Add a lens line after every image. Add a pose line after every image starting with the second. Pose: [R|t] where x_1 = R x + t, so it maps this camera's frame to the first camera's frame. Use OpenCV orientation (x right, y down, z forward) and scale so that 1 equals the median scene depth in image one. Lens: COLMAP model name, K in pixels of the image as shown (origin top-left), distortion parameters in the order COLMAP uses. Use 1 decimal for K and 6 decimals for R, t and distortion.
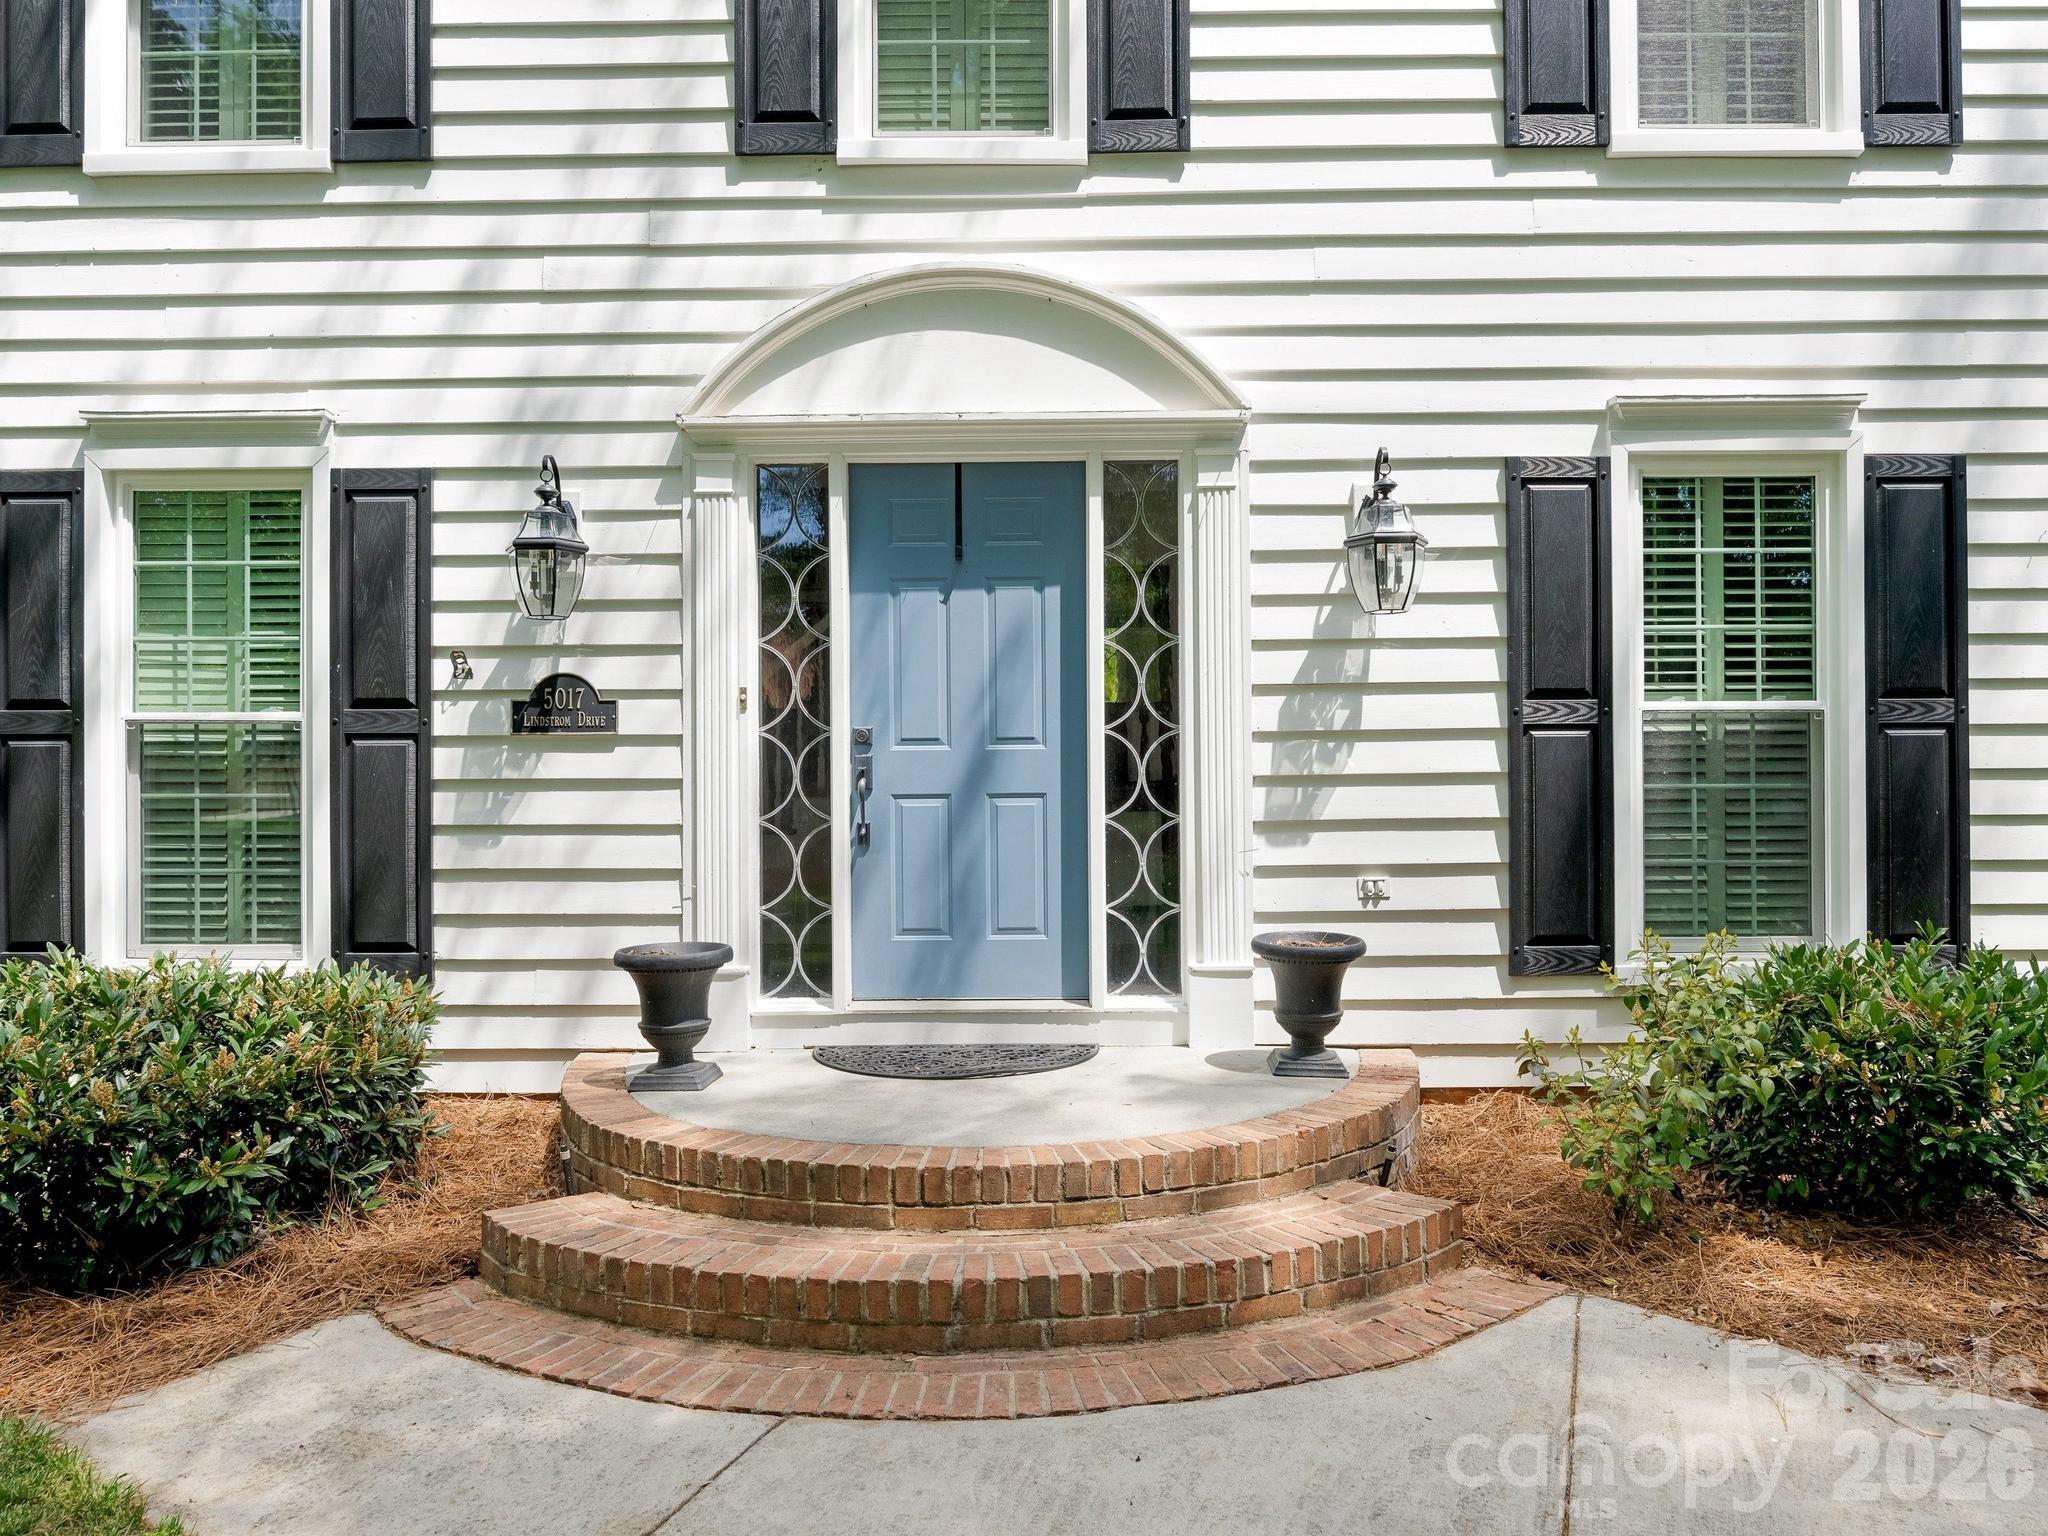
lens RADIAL K [[1385.8, 0, 1059.5], [0, 1385.8, 822.3], [0, 0, 1]] dist [-0.026045, 0.000020]
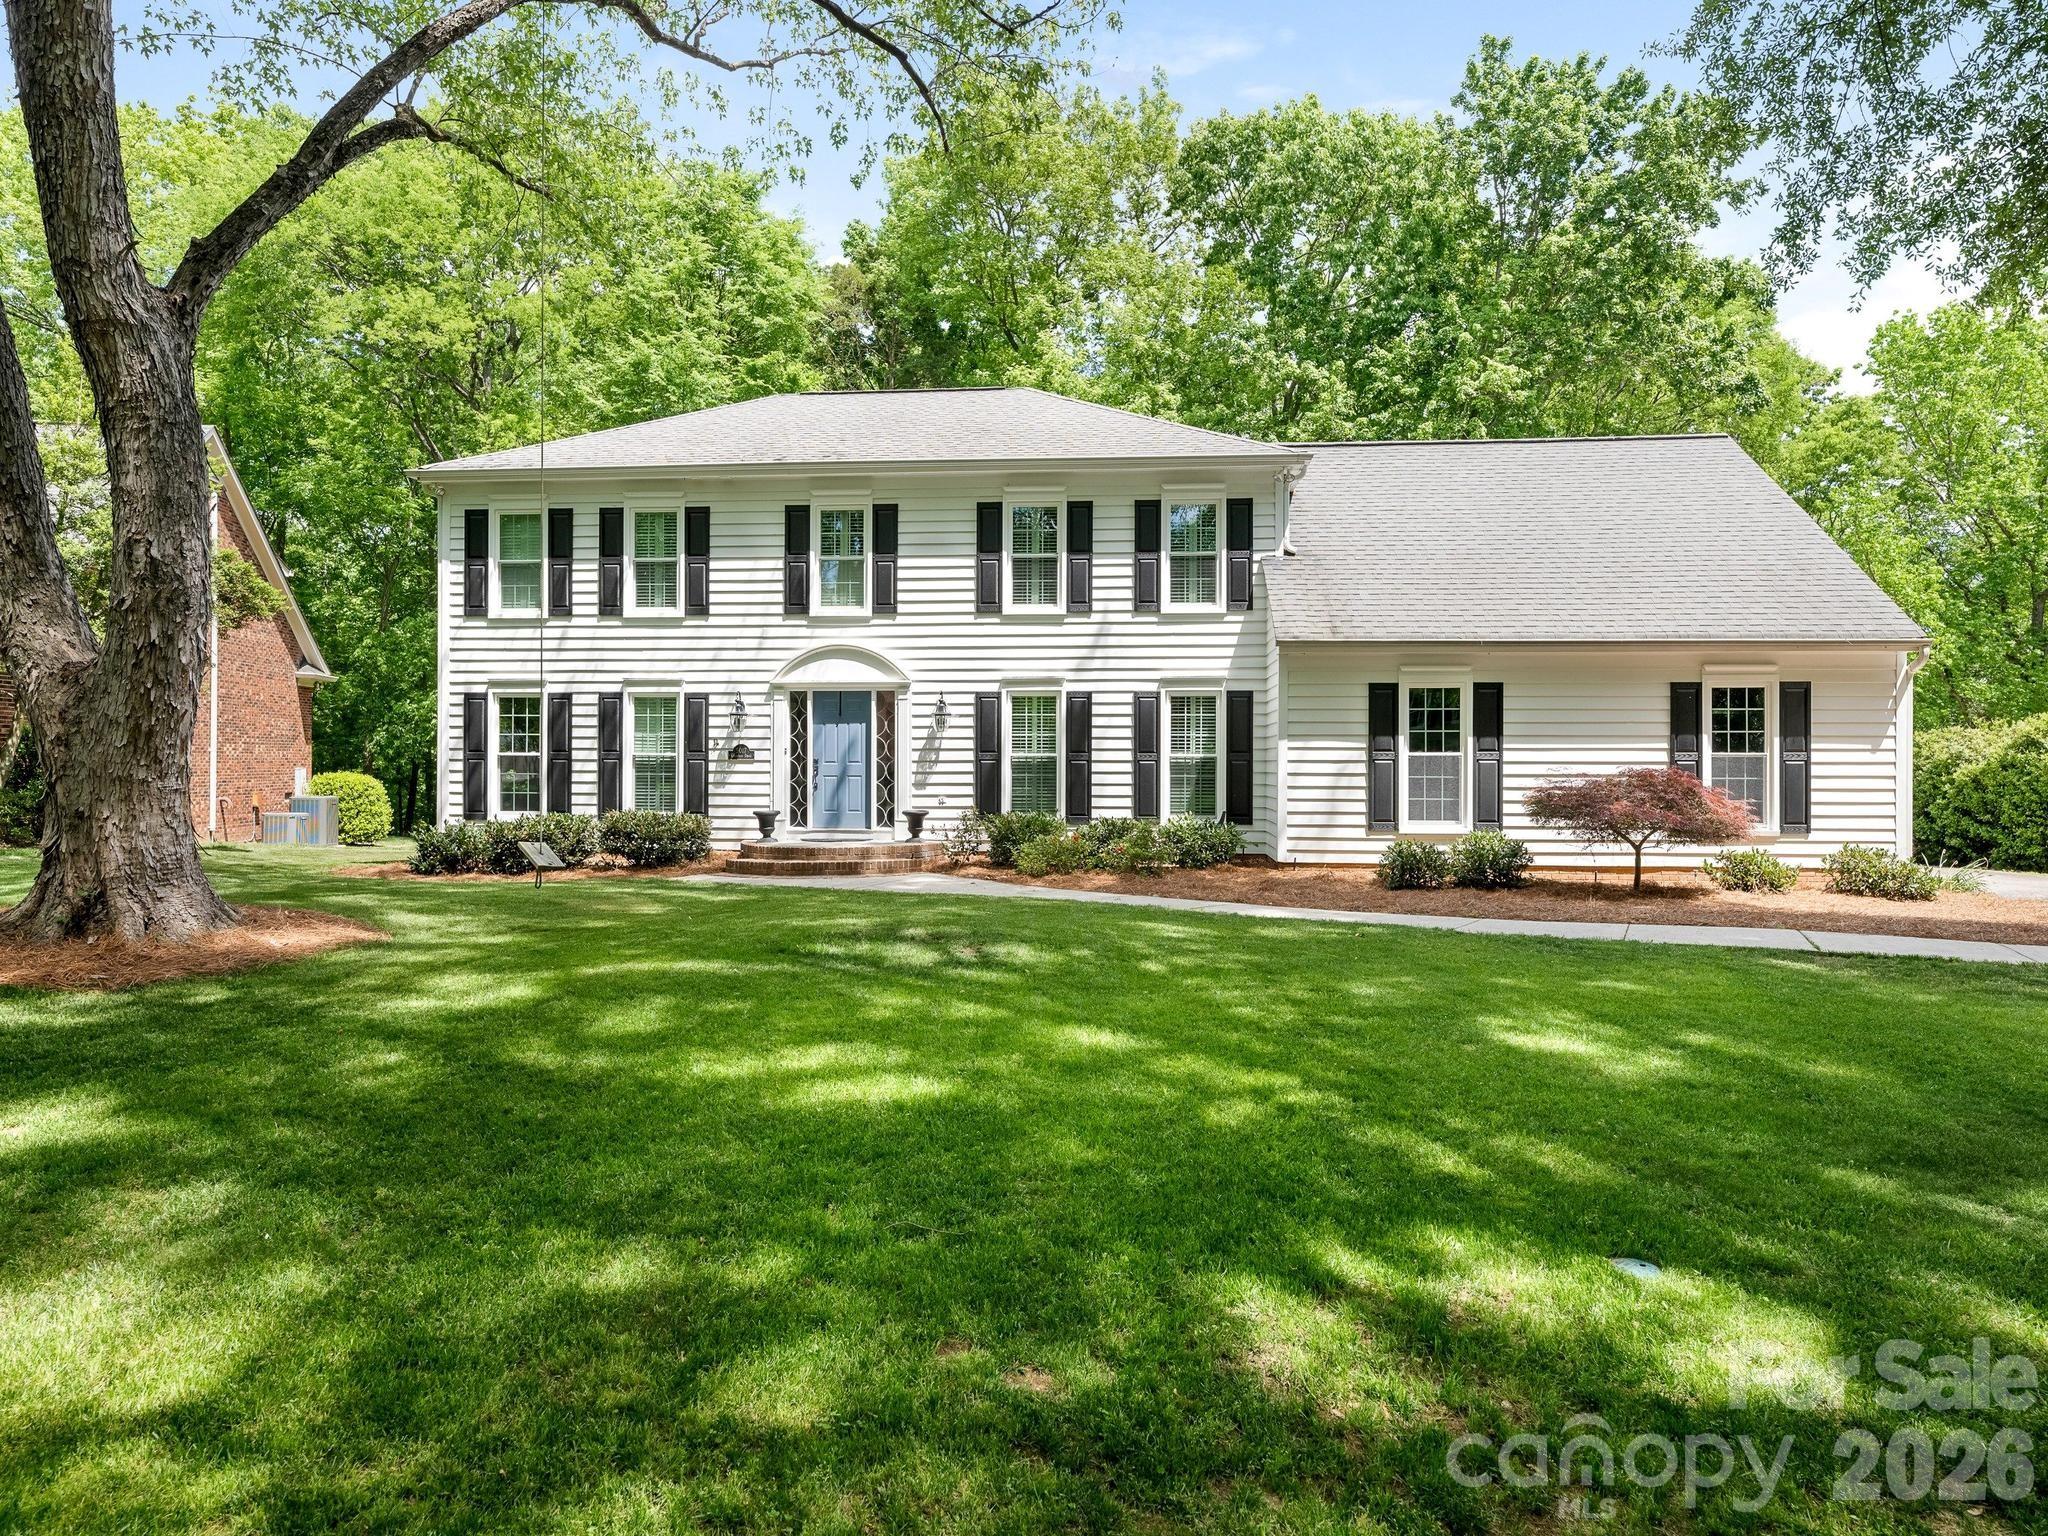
lens RADIAL K [[1233.4, 0, 1022.7], [0, 1233.4, 769.9], [0, 0, 1]] dist [-0.004815, -0.002946]
pose [[0.996934, 0.008884, -0.077737, 0.729058], [-0.009399, 0.999936, -0.006266, -0.019438], [0.077676, 0.006977, 0.996954, -2.488111]]
